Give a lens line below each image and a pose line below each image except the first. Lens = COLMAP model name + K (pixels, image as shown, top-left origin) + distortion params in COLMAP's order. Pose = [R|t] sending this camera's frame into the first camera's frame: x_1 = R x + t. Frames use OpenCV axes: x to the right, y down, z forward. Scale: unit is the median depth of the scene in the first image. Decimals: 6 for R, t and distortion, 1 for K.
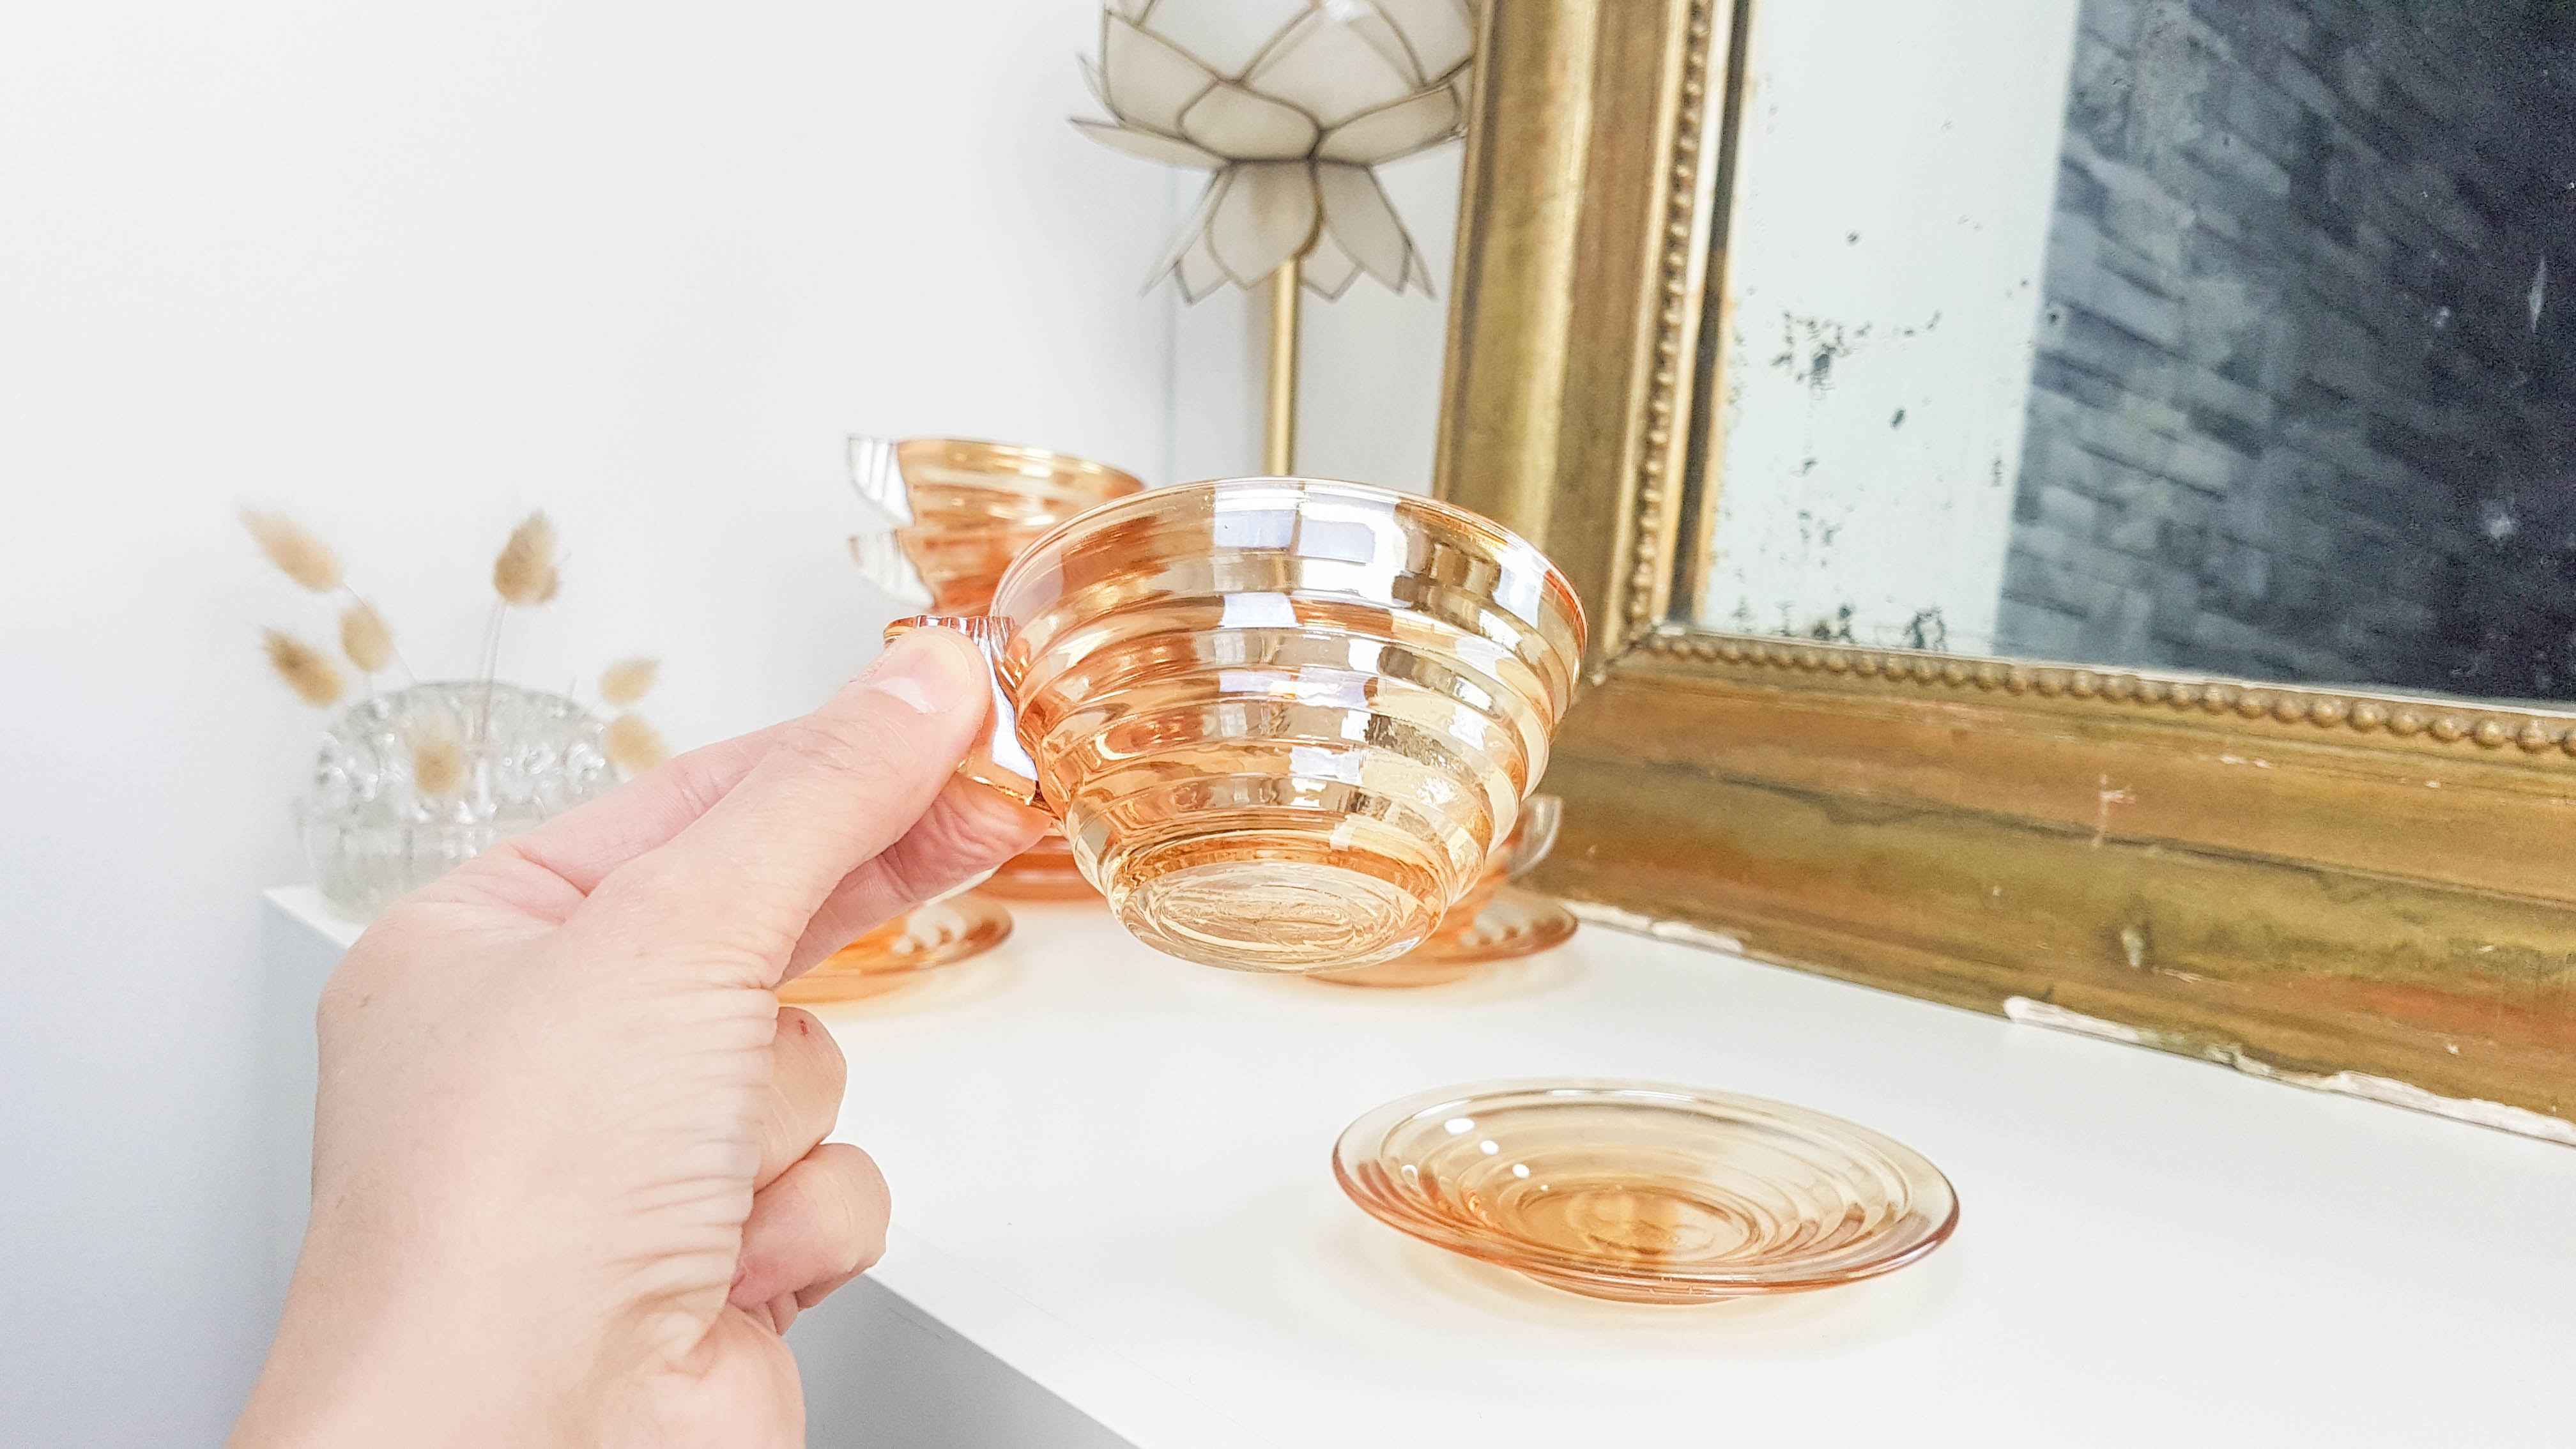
lens RADIAL K [[2072.2, 0, 1185.0], [0, 2072.2, 788.9], [0, 0, 1]] dist [-0.062852, 0.016438]
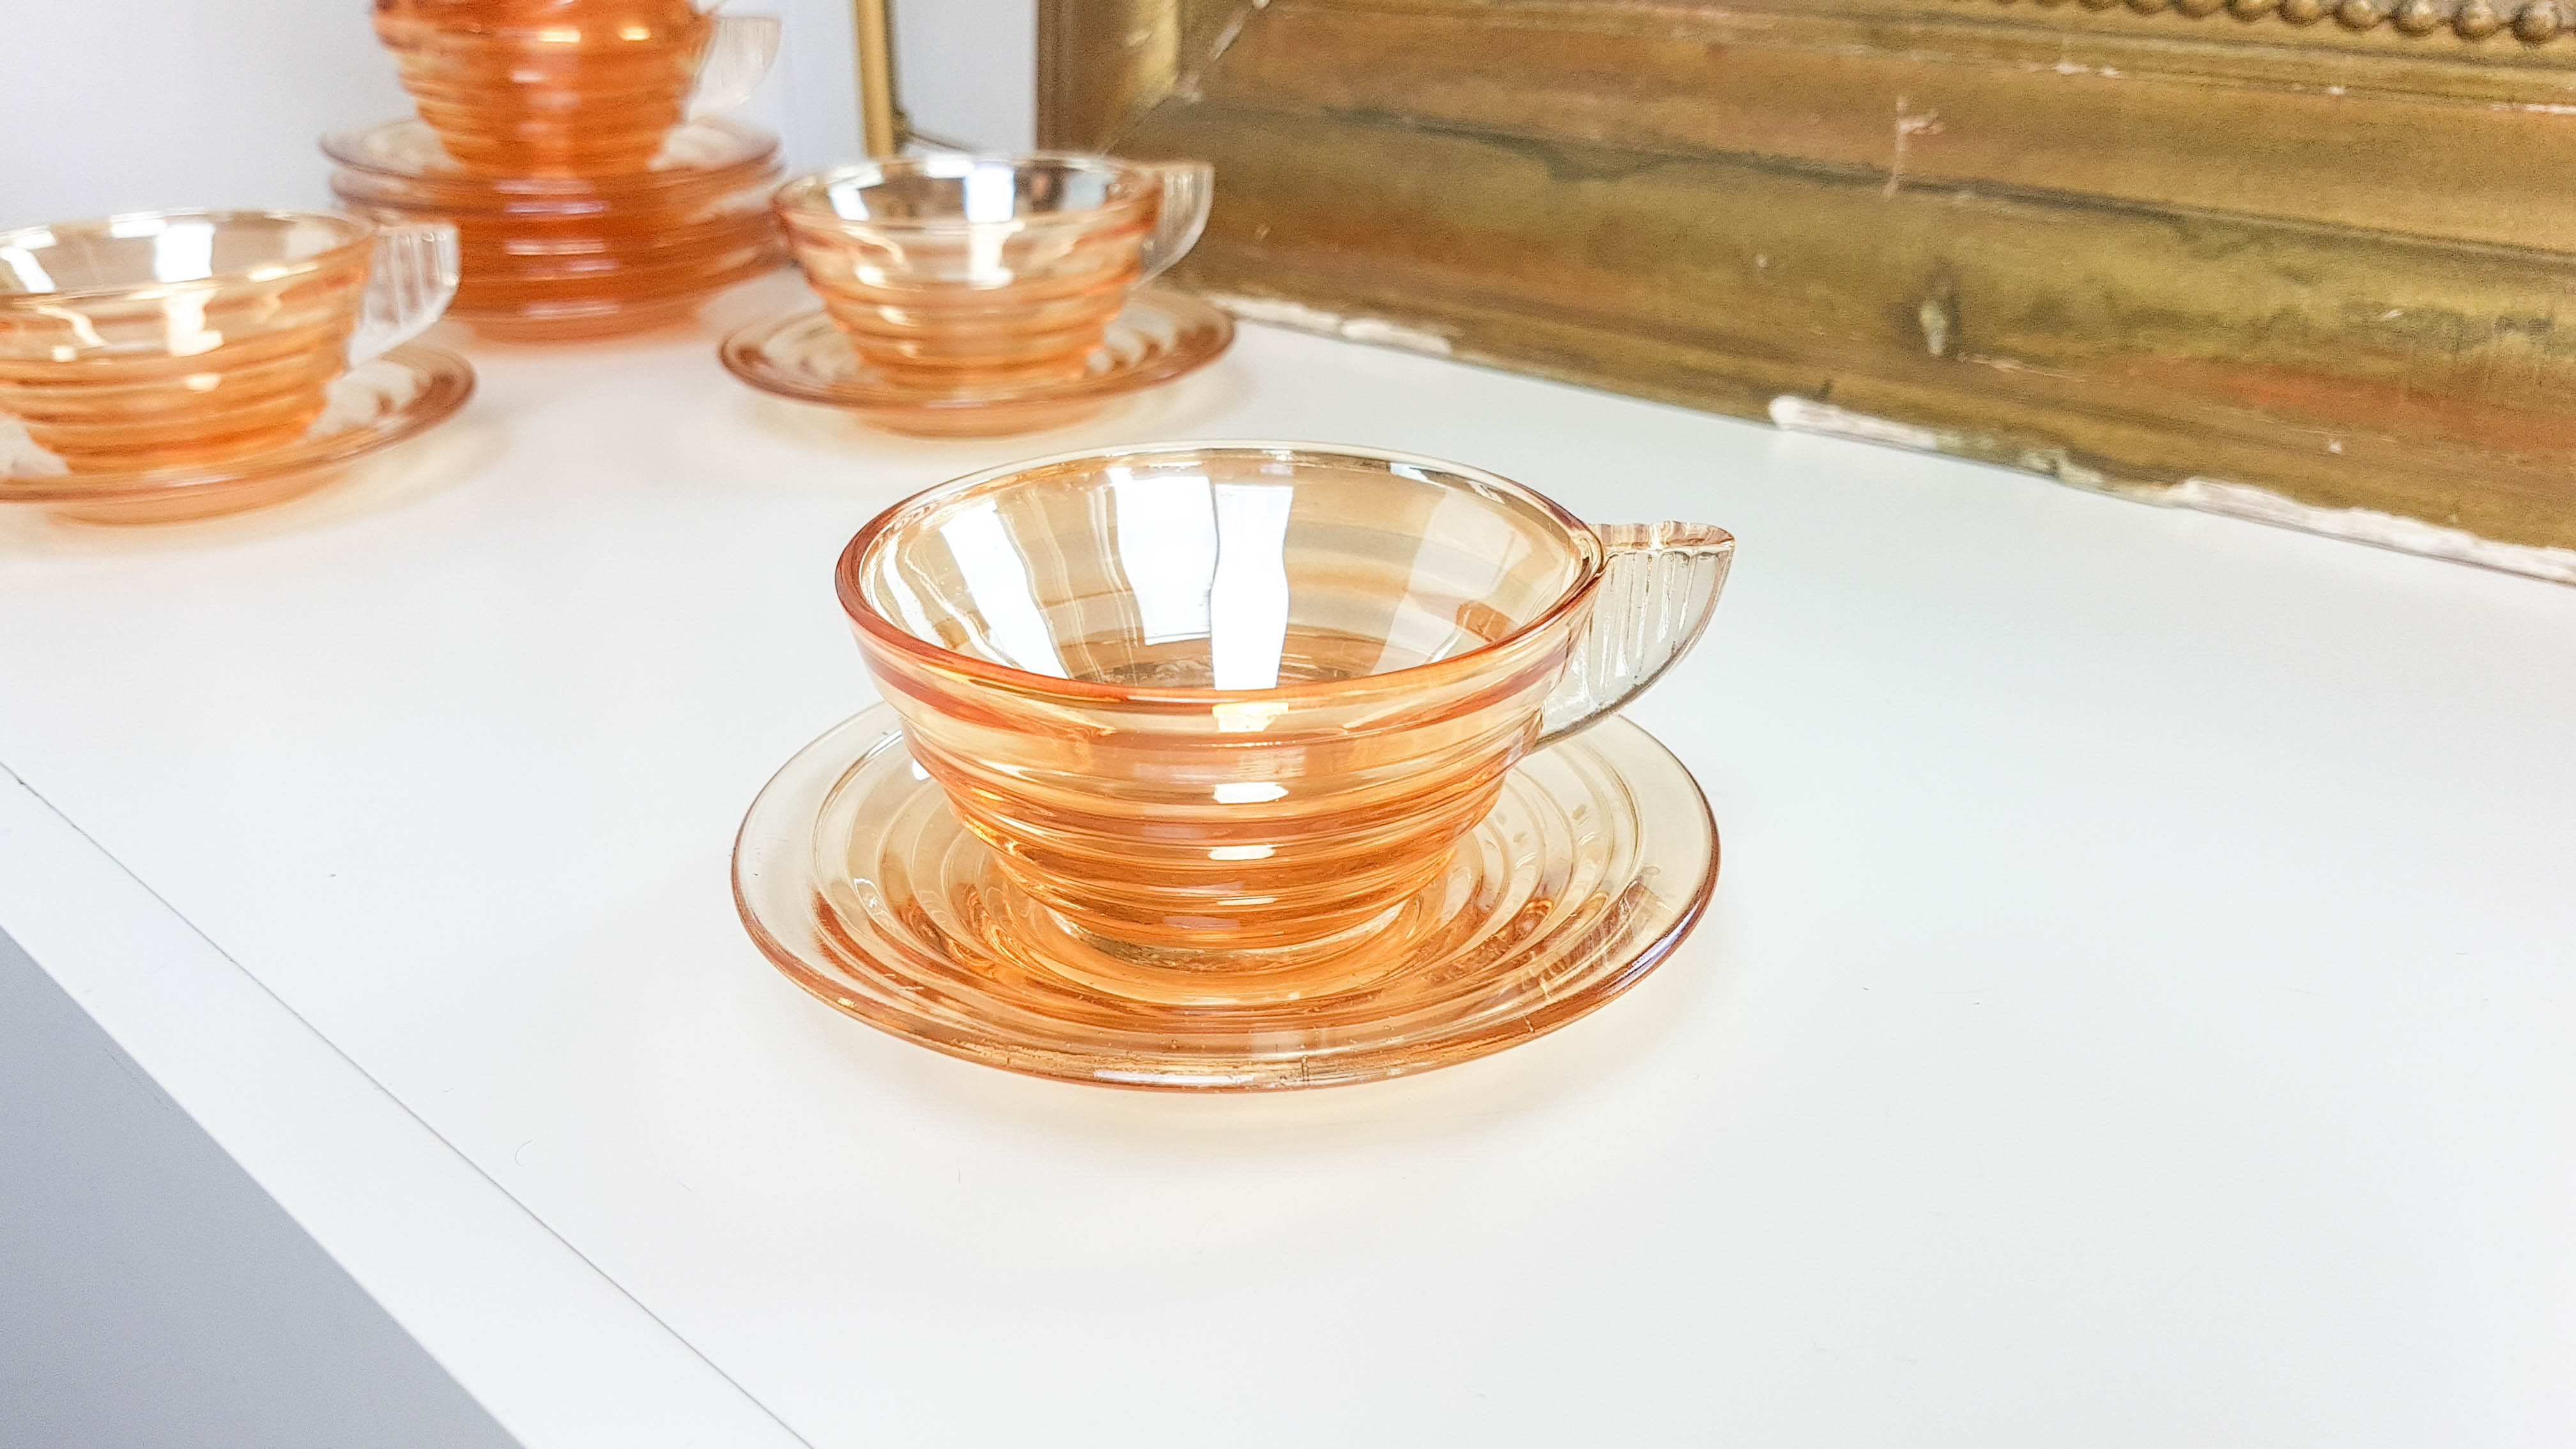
lens RADIAL K [[2091.4, 0, 1223.0], [0, 2091.4, 746.1], [0, 0, 1]] dist [-0.067559, 0.031104]
pose [[0.991126, -0.084489, 0.102623, 0.091405], [0.053638, 0.960573, 0.272803, 0.001723], [-0.121625, -0.264878, 0.956581, 0.213190]]
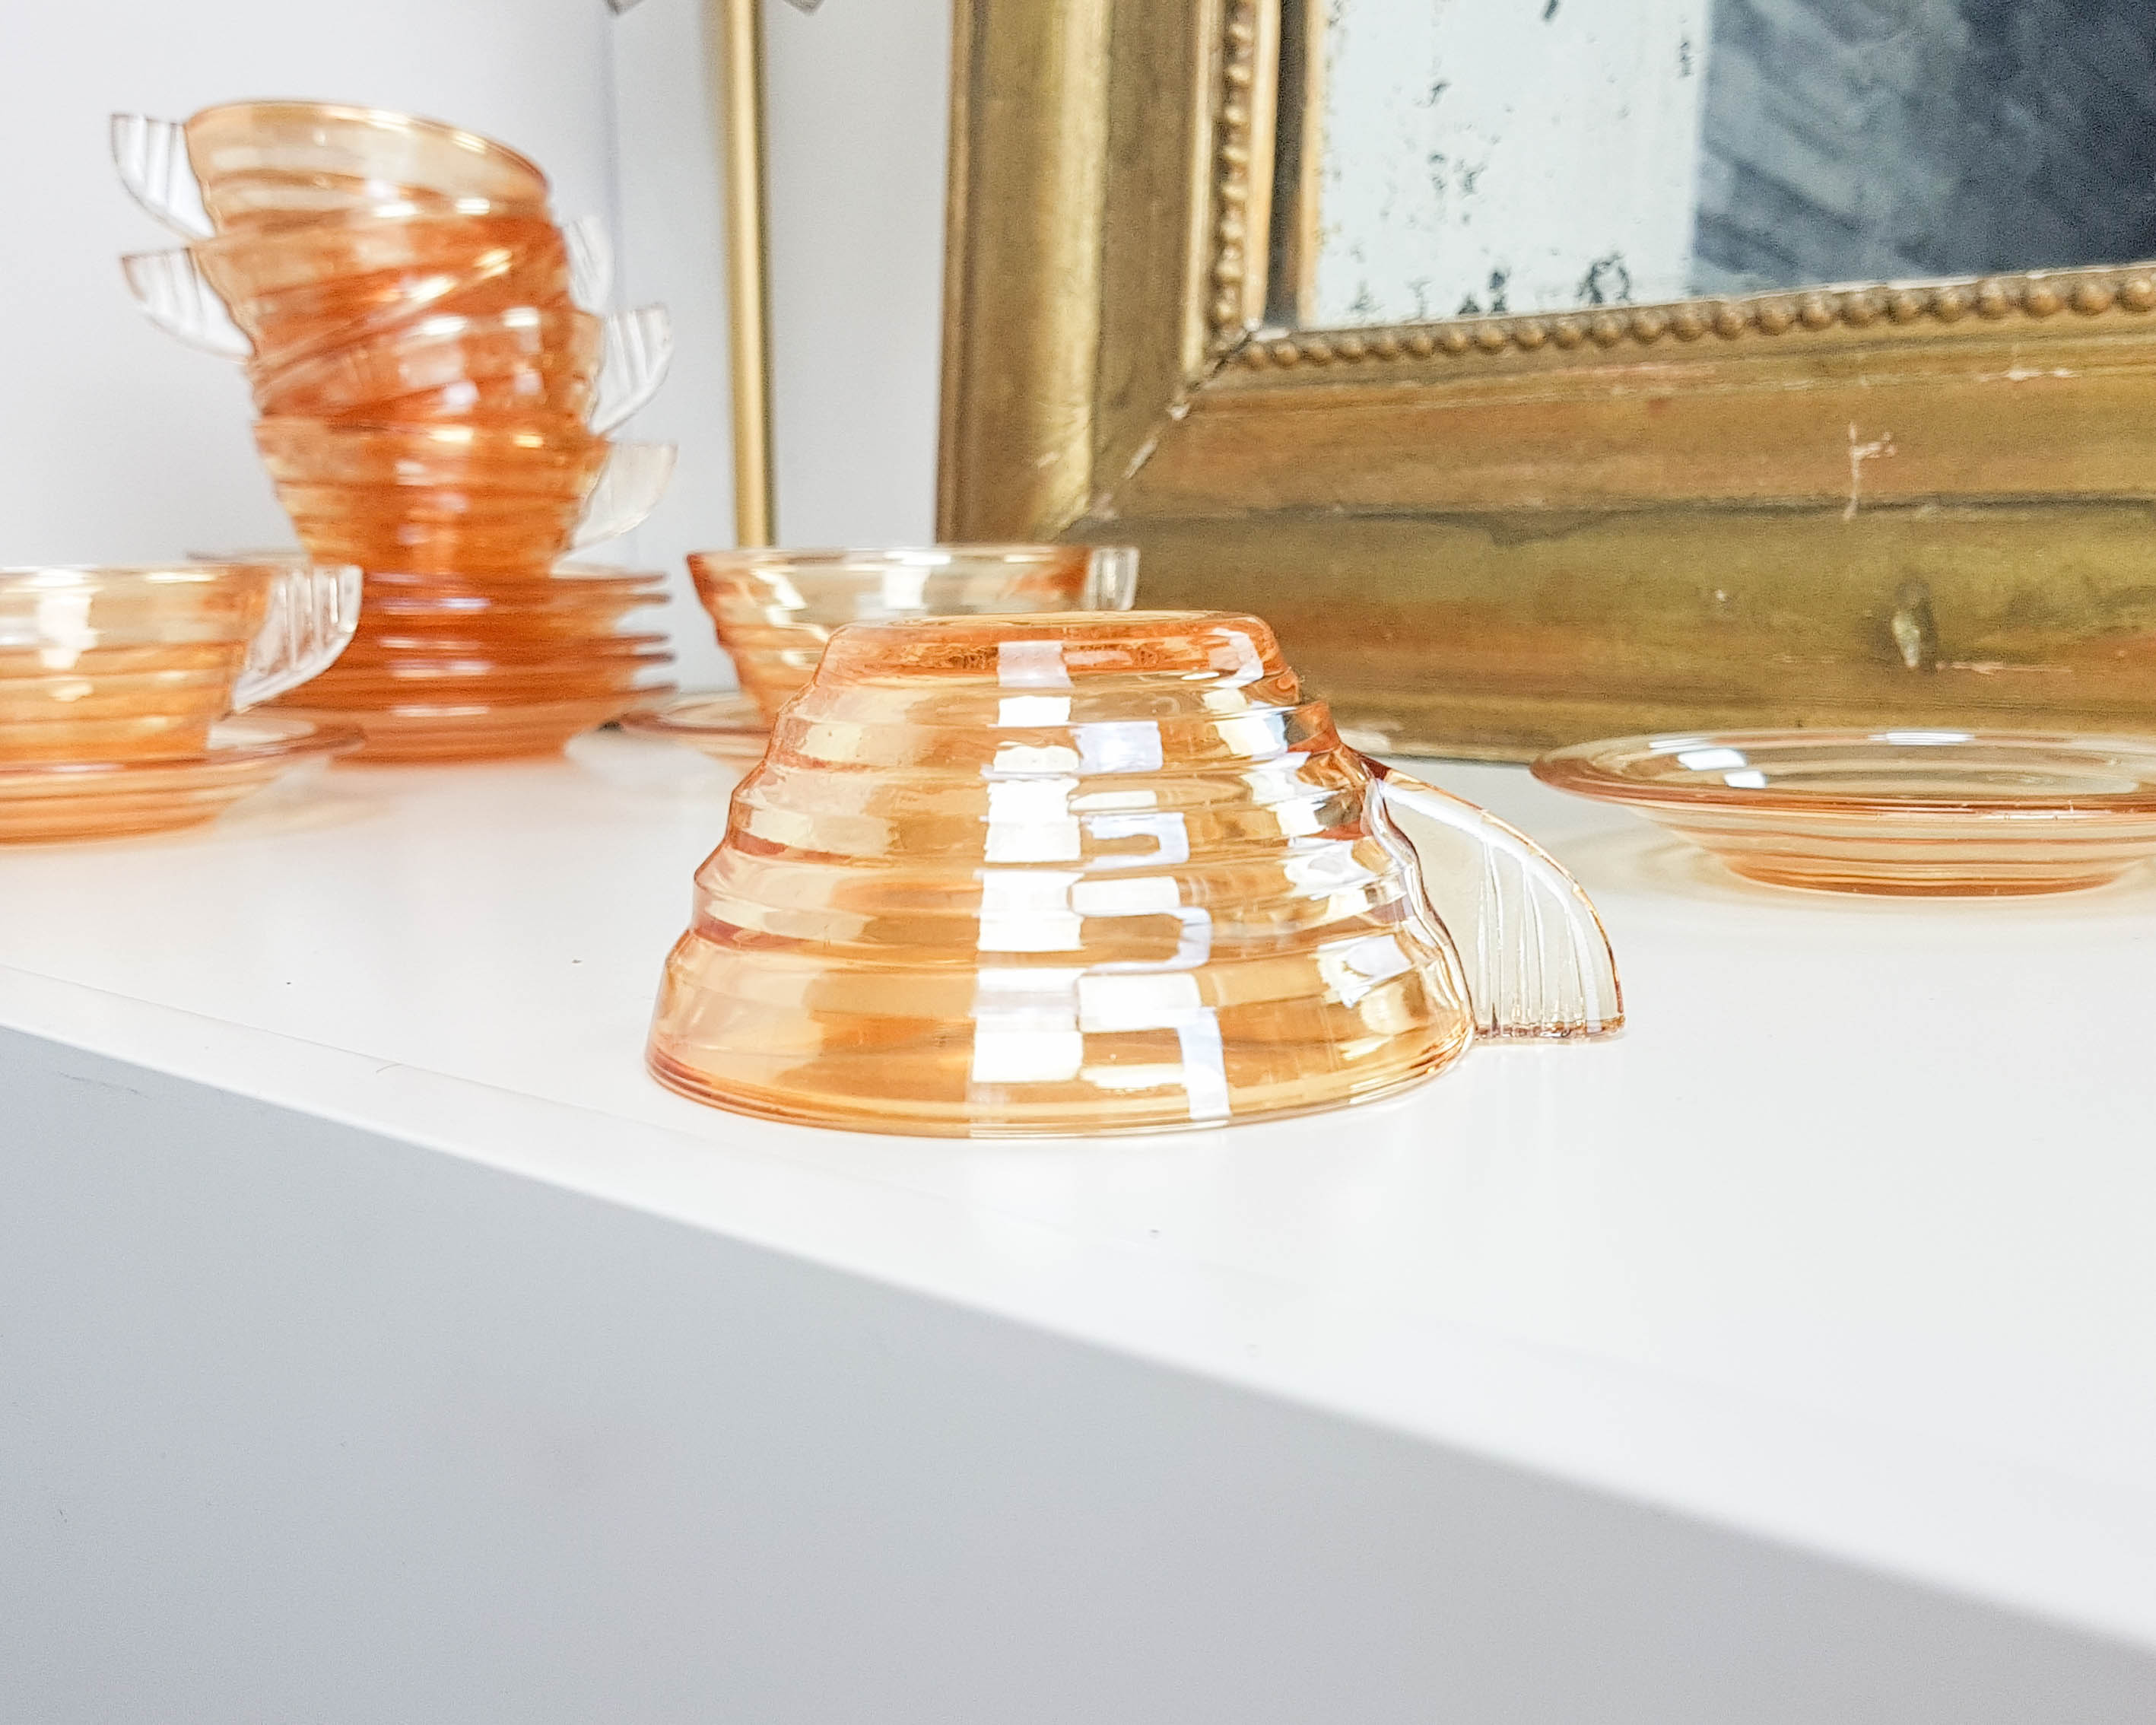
lens RADIAL K [[2438.7, 0, 1104.6], [0, 2438.7, 933.5], [0, 0, 1]] dist [-0.040205, 0.011628]
pose [[0.986917, -0.061747, 0.148939, 0.034624], [0.061062, 0.998092, 0.009174, 0.134286], [-0.149222, 0.000041, 0.988804, 0.151484]]
